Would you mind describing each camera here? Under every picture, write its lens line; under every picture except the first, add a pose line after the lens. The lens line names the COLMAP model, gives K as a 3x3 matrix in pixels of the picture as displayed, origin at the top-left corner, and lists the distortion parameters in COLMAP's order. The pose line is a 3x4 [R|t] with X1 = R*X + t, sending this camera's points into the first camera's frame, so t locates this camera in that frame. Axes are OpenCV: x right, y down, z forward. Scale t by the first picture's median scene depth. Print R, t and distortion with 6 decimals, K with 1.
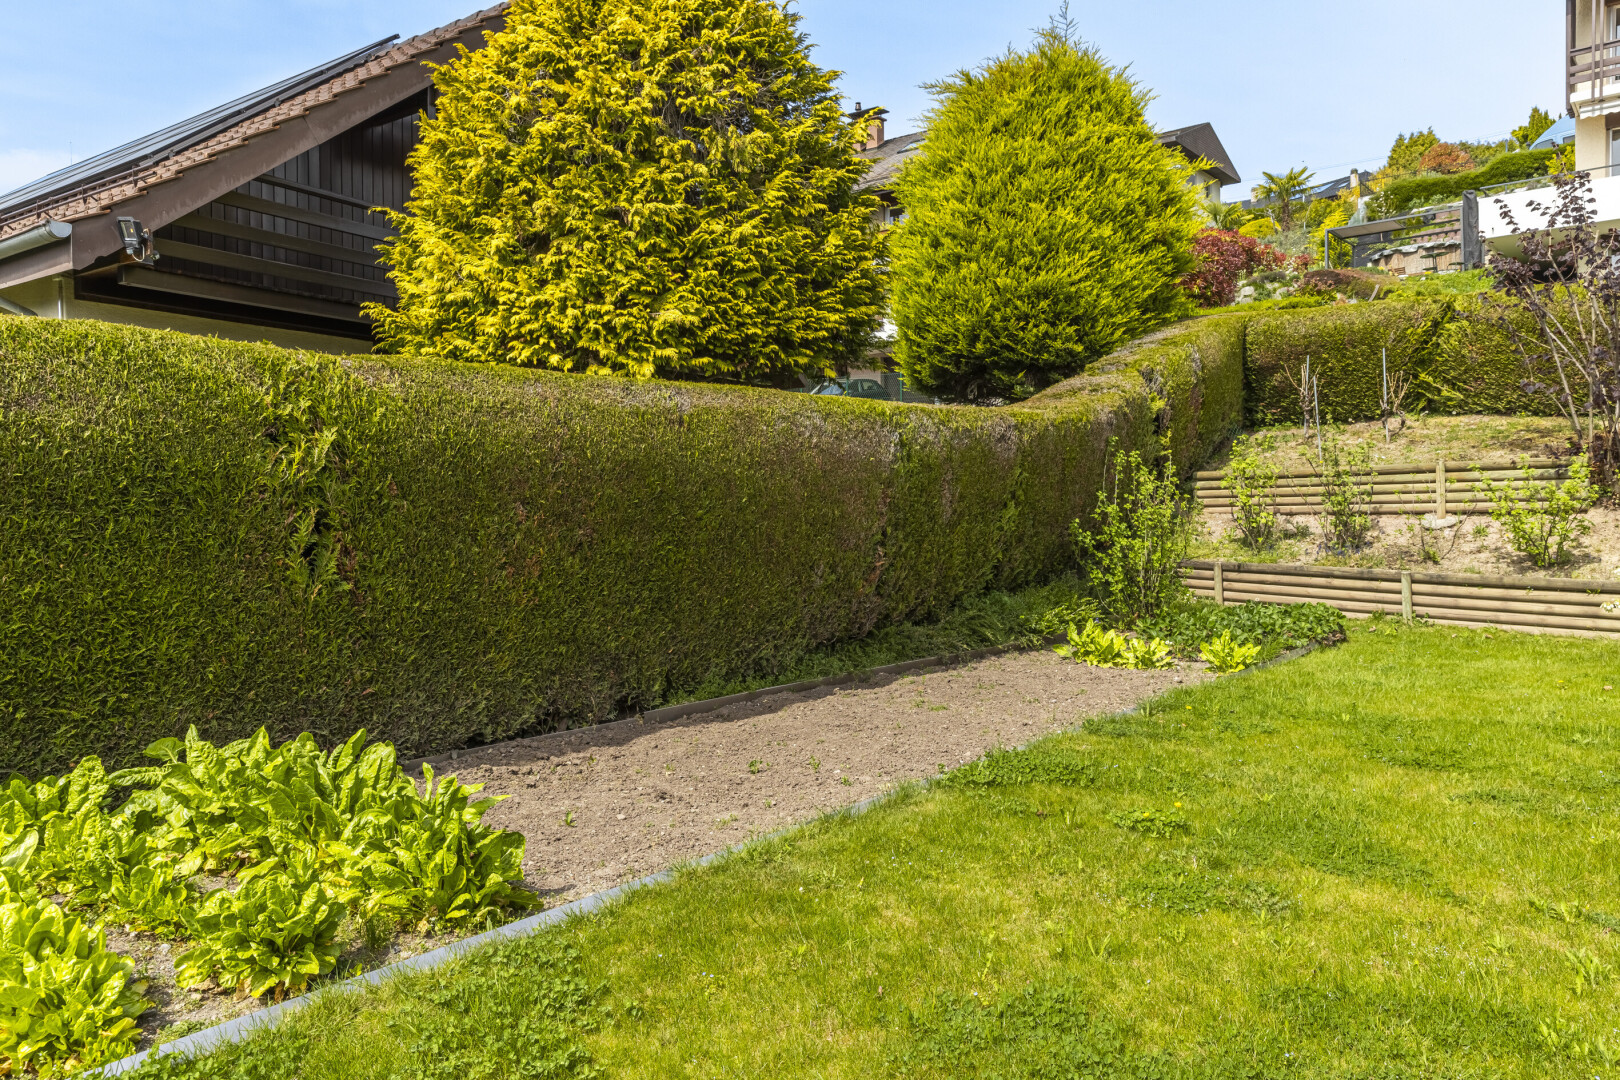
lens RADIAL K [[1215.1, 0, 808.7], [0, 1215.1, 537.7], [0, 0, 1]] dist [0.002649, 0.000638]
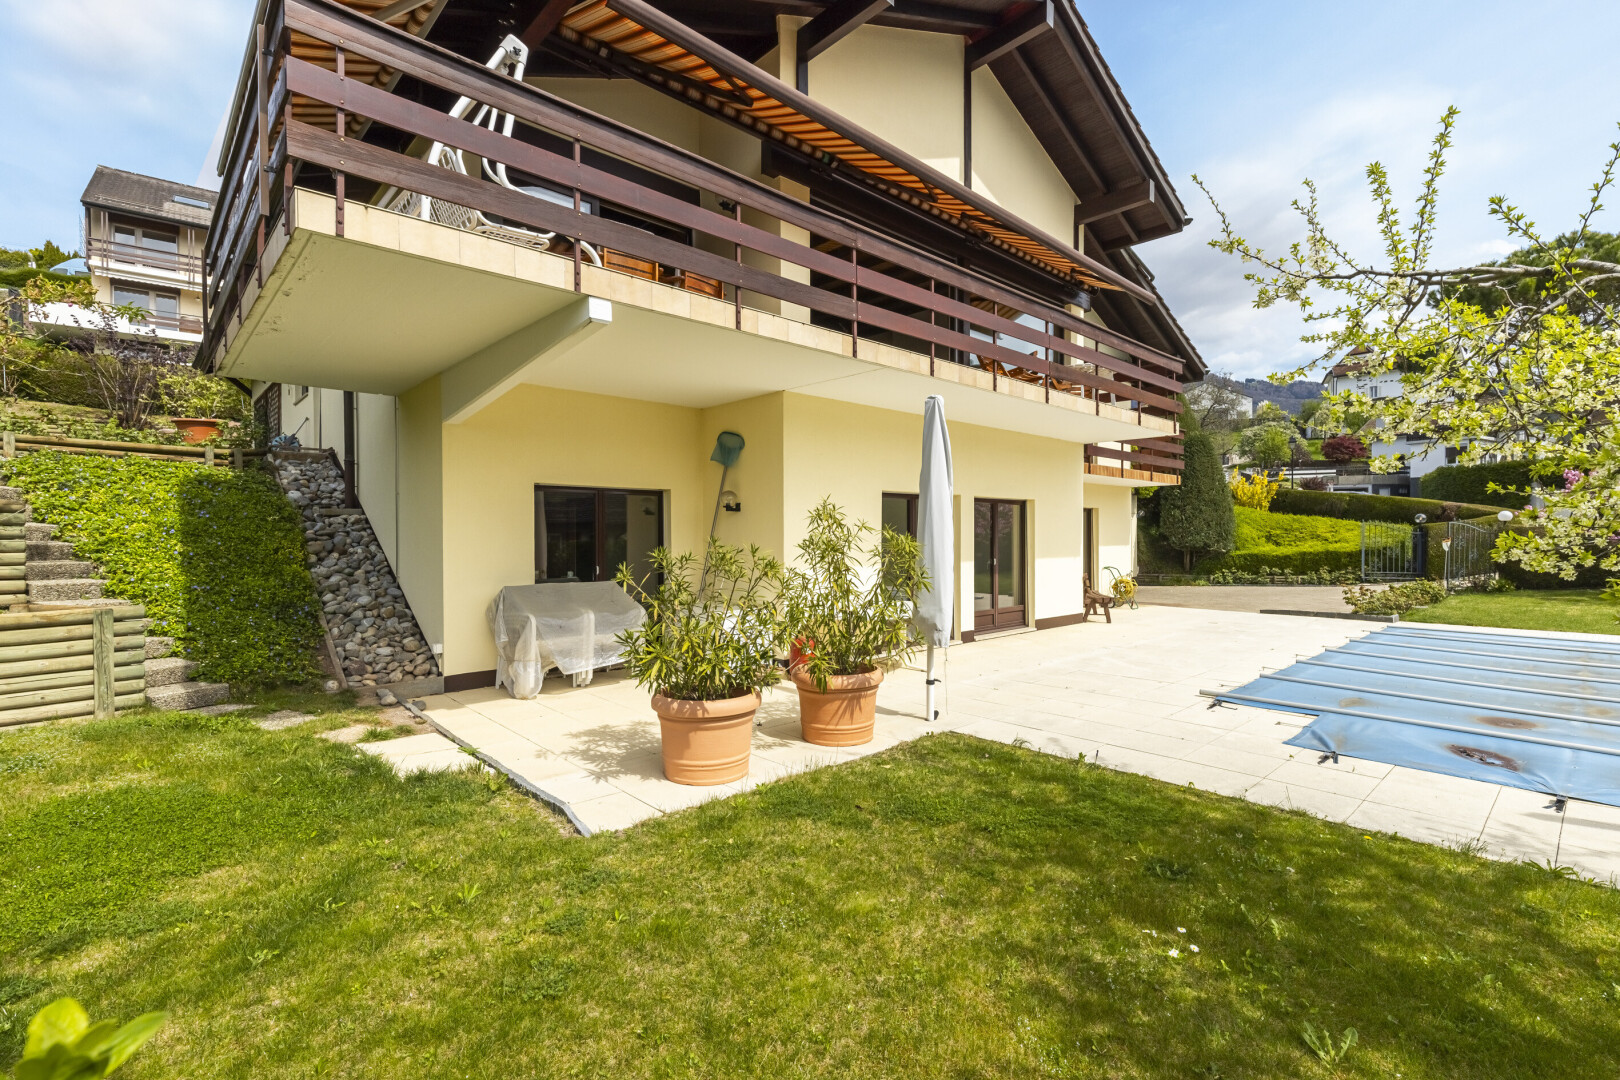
lens RADIAL K [[728.9, 0, 808.0], [0, 728.9, 539.5], [0, 0, 1]] dist [0.001848, -0.000767]
pose [[0.218306, -0.010415, 0.975825, -0.663116], [0.014857, 0.999863, 0.007347, 0.229118], [-0.975767, 0.012894, 0.218431, -0.927149]]
